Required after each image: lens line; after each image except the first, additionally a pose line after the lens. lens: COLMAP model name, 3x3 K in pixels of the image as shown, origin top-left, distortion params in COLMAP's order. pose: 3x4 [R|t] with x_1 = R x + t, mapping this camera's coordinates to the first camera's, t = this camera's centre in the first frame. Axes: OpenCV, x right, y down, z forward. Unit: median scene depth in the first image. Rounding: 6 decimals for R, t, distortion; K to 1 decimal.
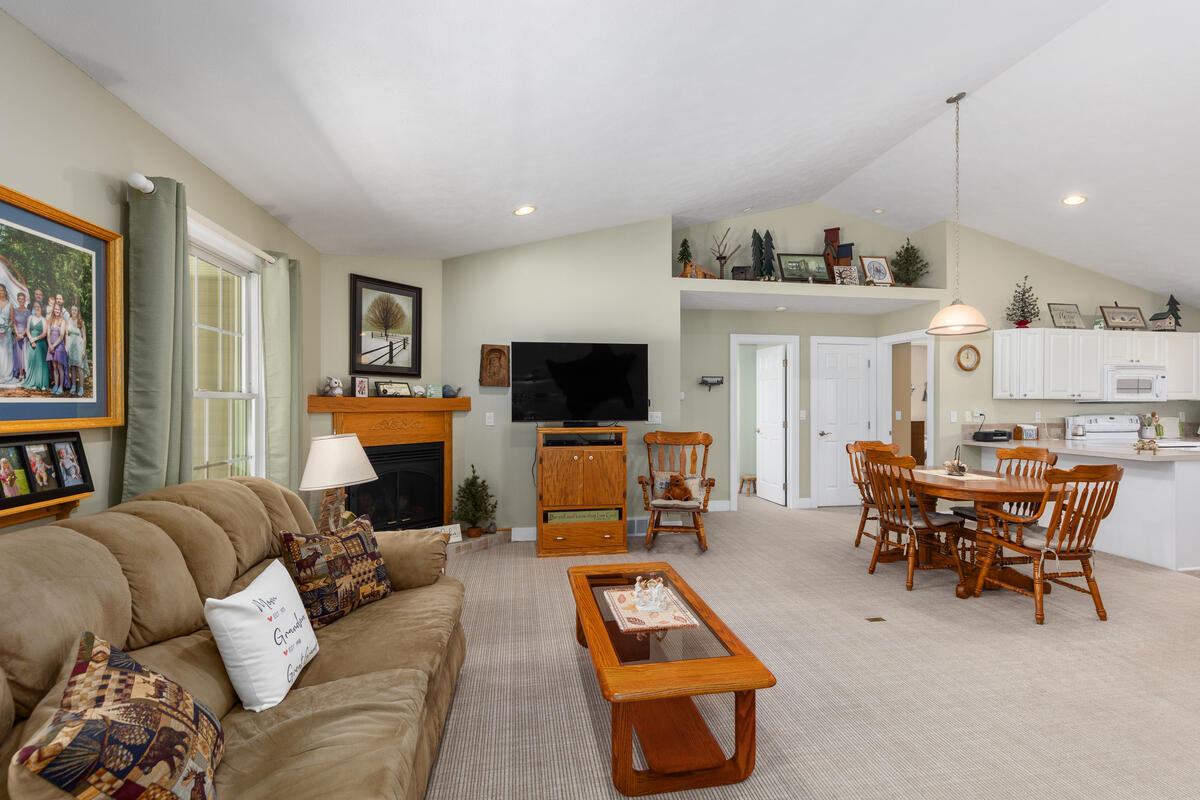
lens RADIAL K [[550.2, 0, 611.8], [0, 550.2, 407.6], [0, 0, 1]] dist [-0.001193, -0.000382]
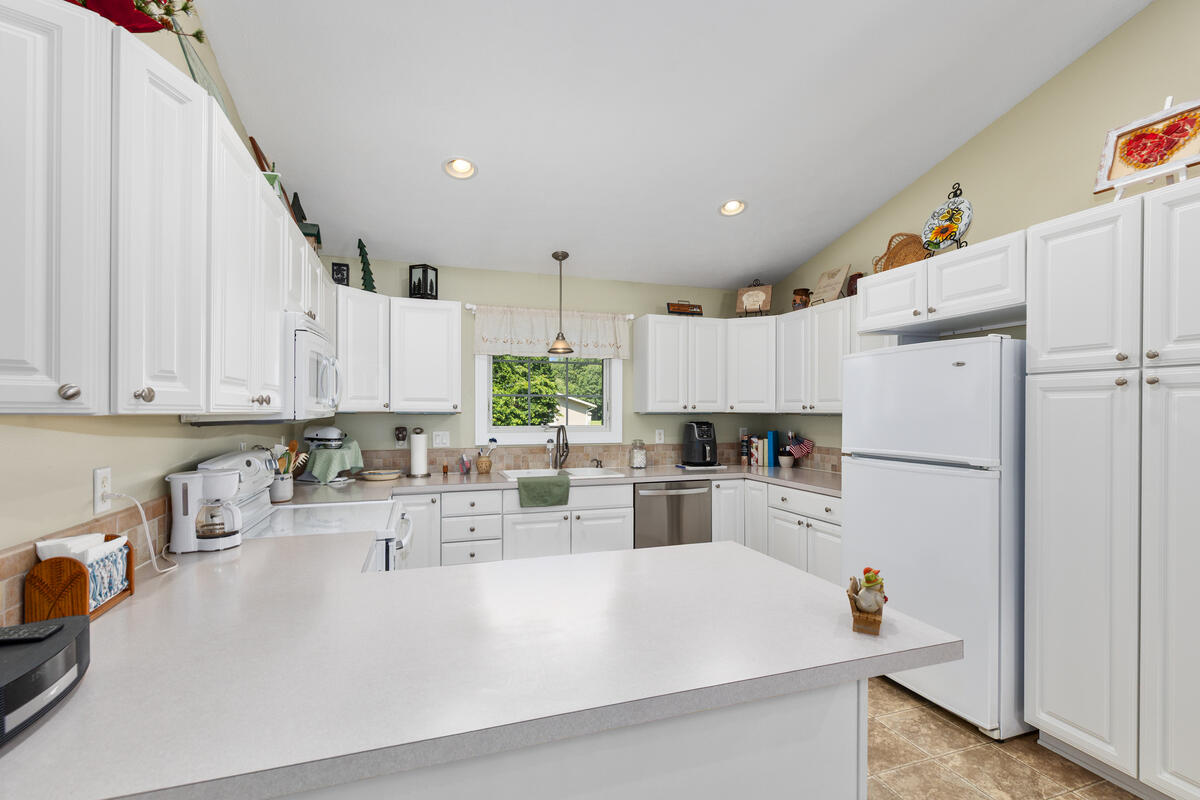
lens RADIAL K [[550.2, 0, 611.8], [0, 550.2, 407.6], [0, 0, 1]] dist [-0.001193, -0.000382]
pose [[-0.168128, 0.003300, 0.985760, 0.518365], [0.004994, 0.999984, -0.002496, -0.016407], [-0.985753, 0.004503, -0.168142, 0.840824]]
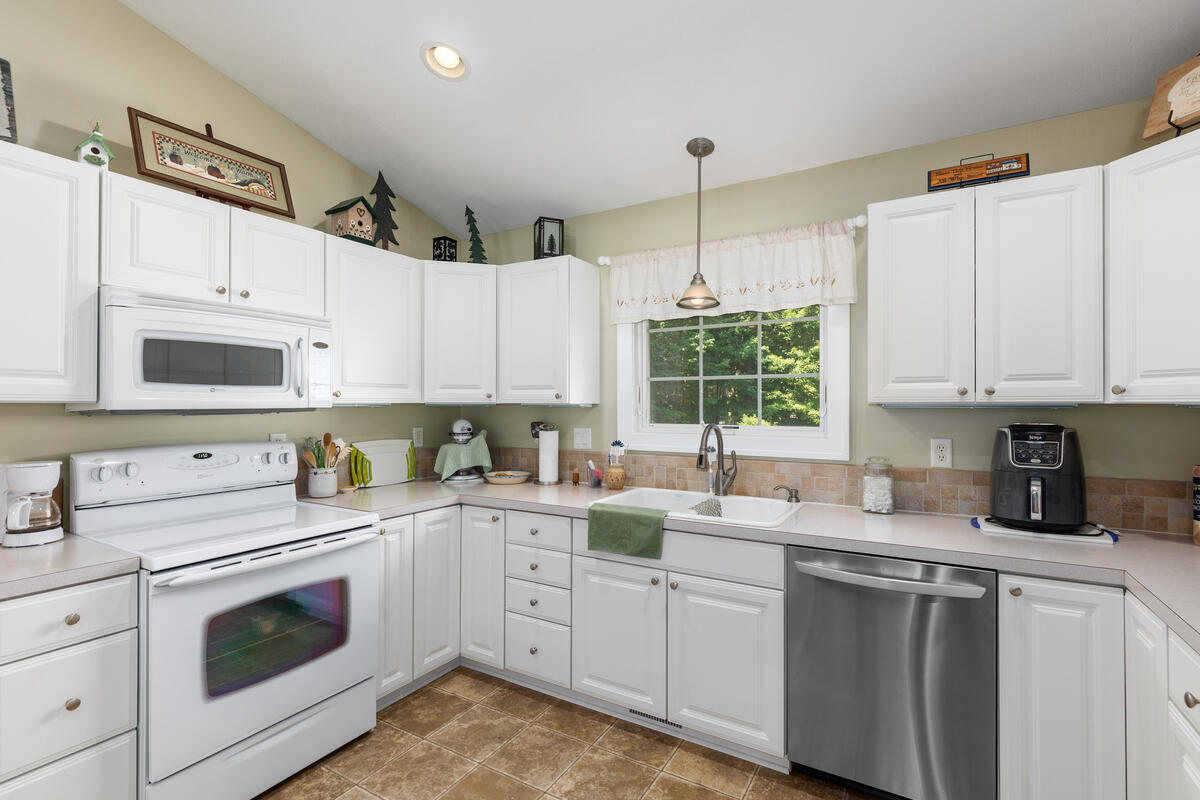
lens RADIAL K [[542.6, 0, 613.6], [0, 542.6, 402.2], [0, 0, 1]] dist [0.004310, 0.000533]
pose [[0.638525, 0.001960, 0.769599, 0.828185], [0.005641, 0.999958, -0.007227, -0.011247], [-0.769581, 0.008955, 0.638487, 0.588262]]
